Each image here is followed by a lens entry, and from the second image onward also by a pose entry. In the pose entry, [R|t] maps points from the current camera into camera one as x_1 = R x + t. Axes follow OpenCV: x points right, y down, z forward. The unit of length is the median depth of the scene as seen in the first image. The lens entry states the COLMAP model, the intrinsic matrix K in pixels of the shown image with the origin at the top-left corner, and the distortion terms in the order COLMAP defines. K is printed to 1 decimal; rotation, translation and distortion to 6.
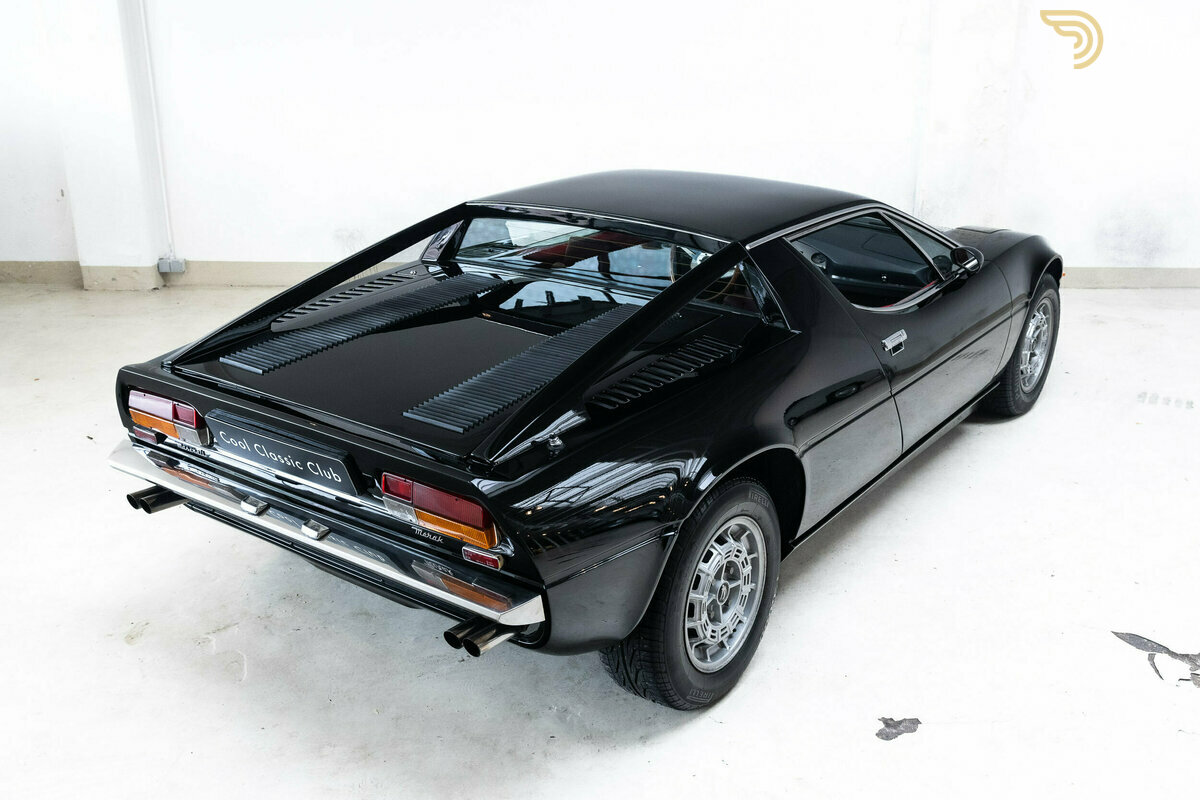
lens RADIAL K [[1058.6, 0, 620.3], [0, 1058.6, 397.9], [0, 0, 1]] dist [0.004193, -0.002074]
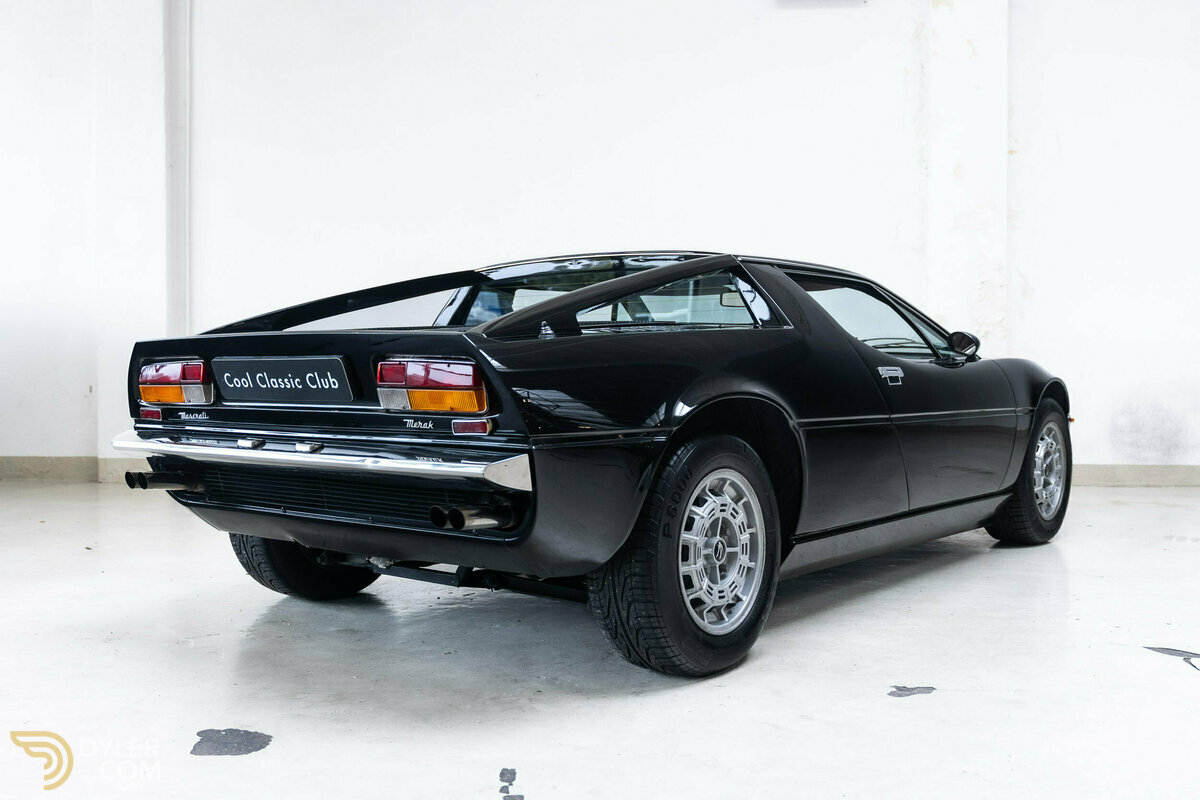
lens RADIAL K [[1084.3, 0, 600.0], [0, 1084.3, 400.0], [0, 0, 1]] dist [0.009138, -0.006215]
pose [[0.999402, -0.000284, -0.034591, 0.022034], [-0.009506, 0.959214, -0.282521, 0.330684], [0.033260, 0.282680, 0.958637, 0.006539]]
